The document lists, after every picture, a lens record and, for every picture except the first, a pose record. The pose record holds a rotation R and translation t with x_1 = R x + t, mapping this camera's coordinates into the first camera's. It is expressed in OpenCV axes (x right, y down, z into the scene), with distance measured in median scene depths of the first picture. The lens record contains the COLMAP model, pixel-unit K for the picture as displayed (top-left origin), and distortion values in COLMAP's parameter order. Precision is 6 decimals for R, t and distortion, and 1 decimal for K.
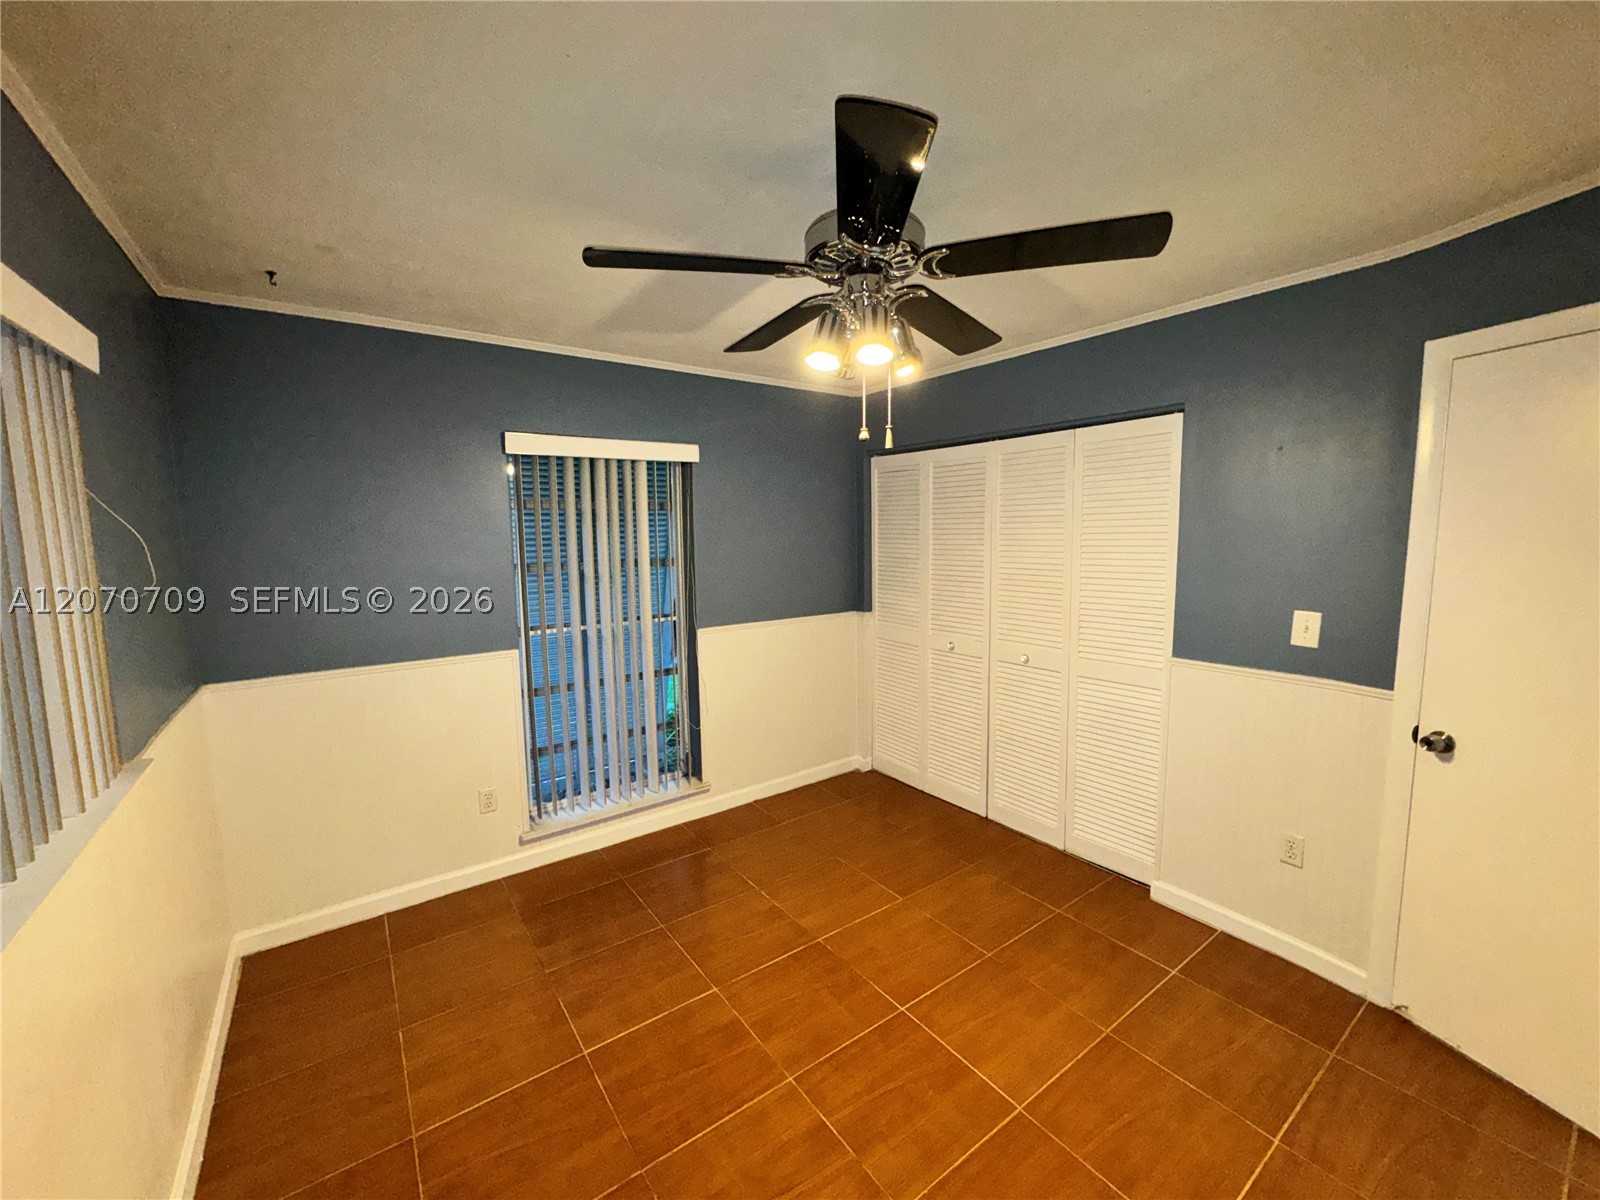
lens RADIAL K [[641.6, 0, 800.0], [0, 641.6, 600.0], [0, 0, 1]] dist [-0.000363, -0.000020]
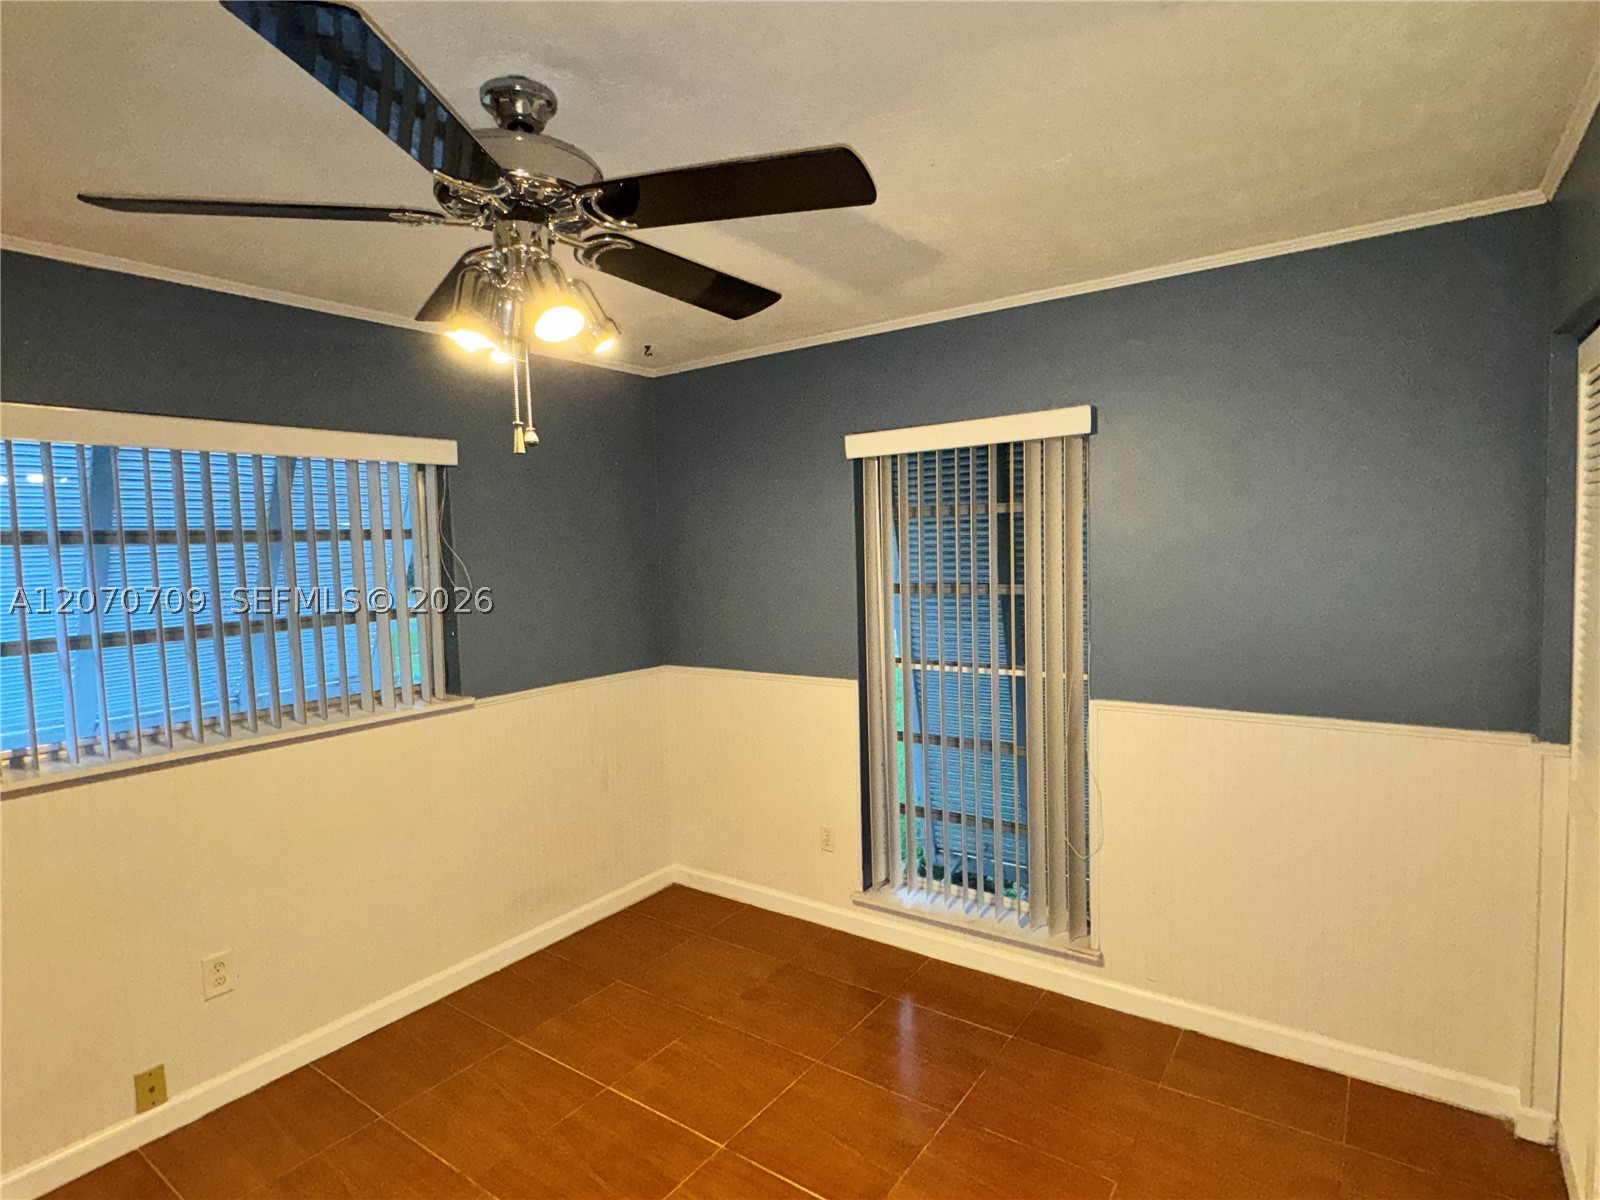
lens RADIAL K [[851.6, 0, 797.3], [0, 851.6, 604.7], [0, 0, 1]] dist [0.002959, 0.001226]
pose [[0.316084, 0.072811, -0.945933, 0.667033], [-0.080099, 0.995539, 0.049864, -0.082316], [0.945344, 0.060007, 0.320506, 0.580004]]
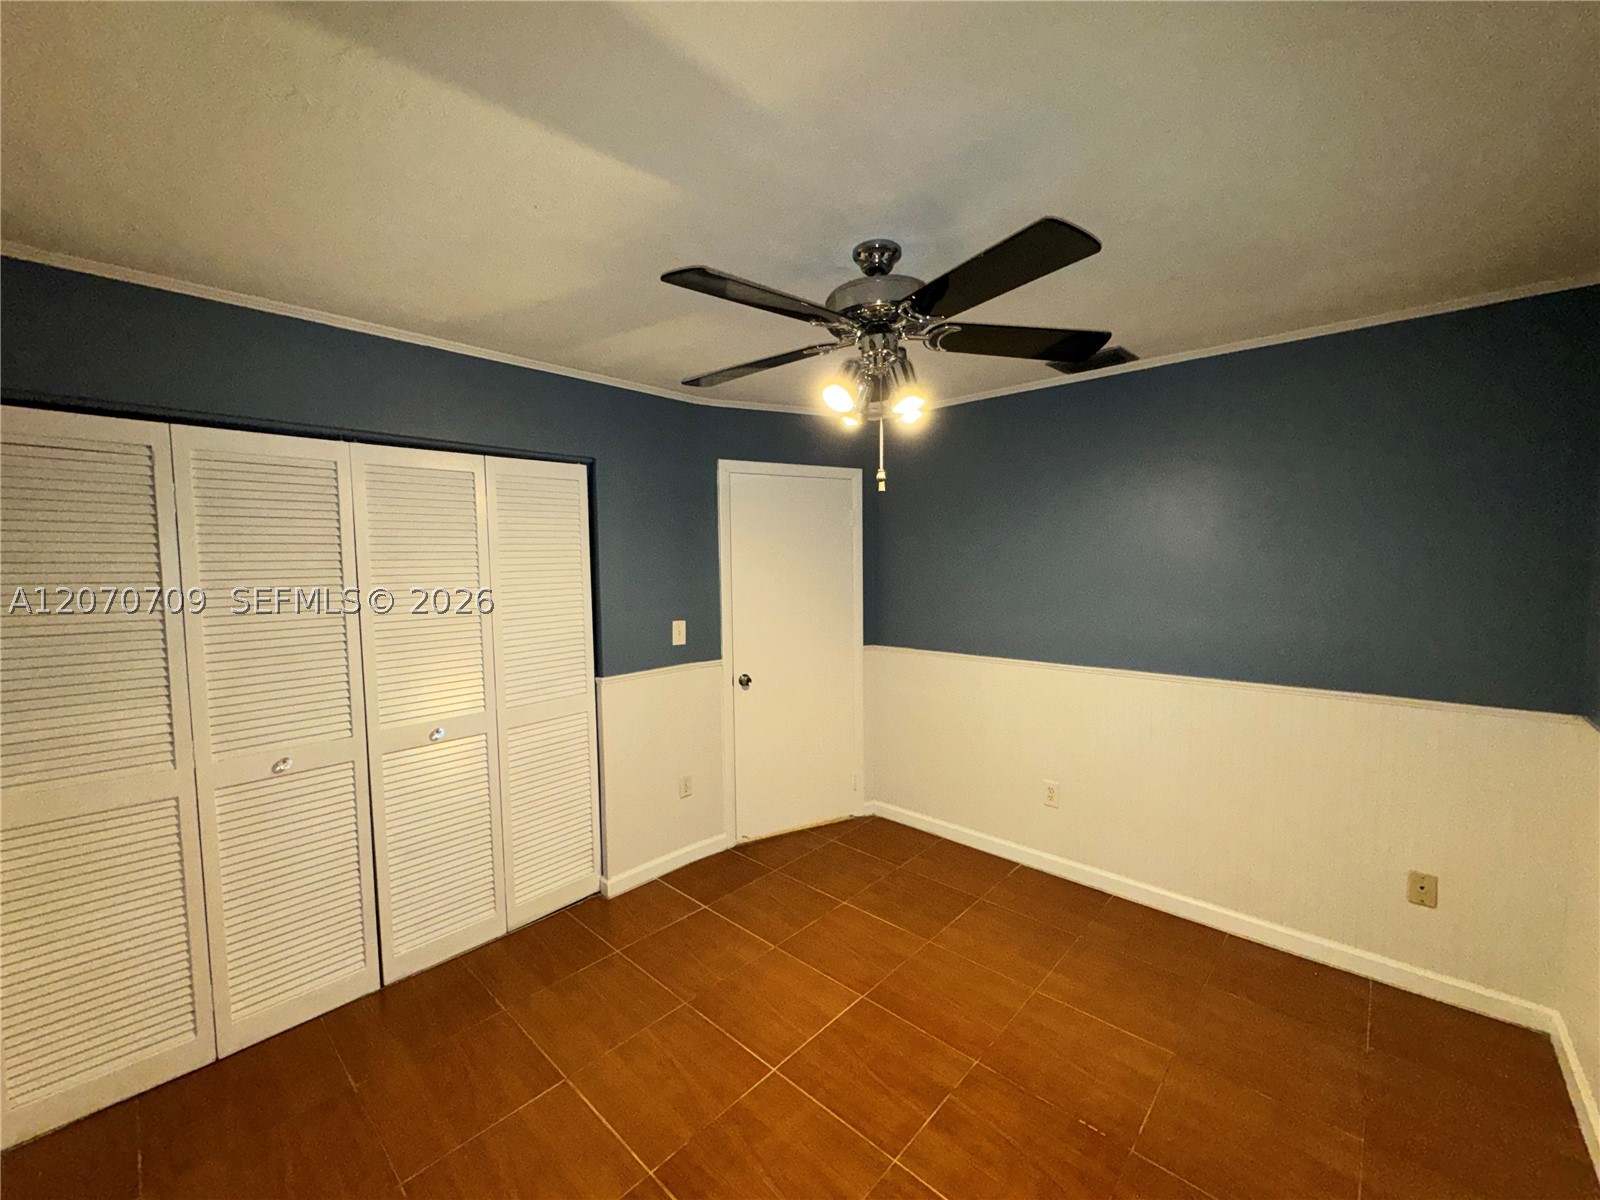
lens RADIAL K [[641.6, 0, 800.0], [0, 641.6, 600.0], [0, 0, 1]] dist [-0.000363, -0.000020]
pose [[-0.201392, -0.050720, 0.978197, -0.561461], [0.121752, 0.989618, 0.076379, -0.086262], [-0.971914, 0.134479, -0.193126, 0.803862]]
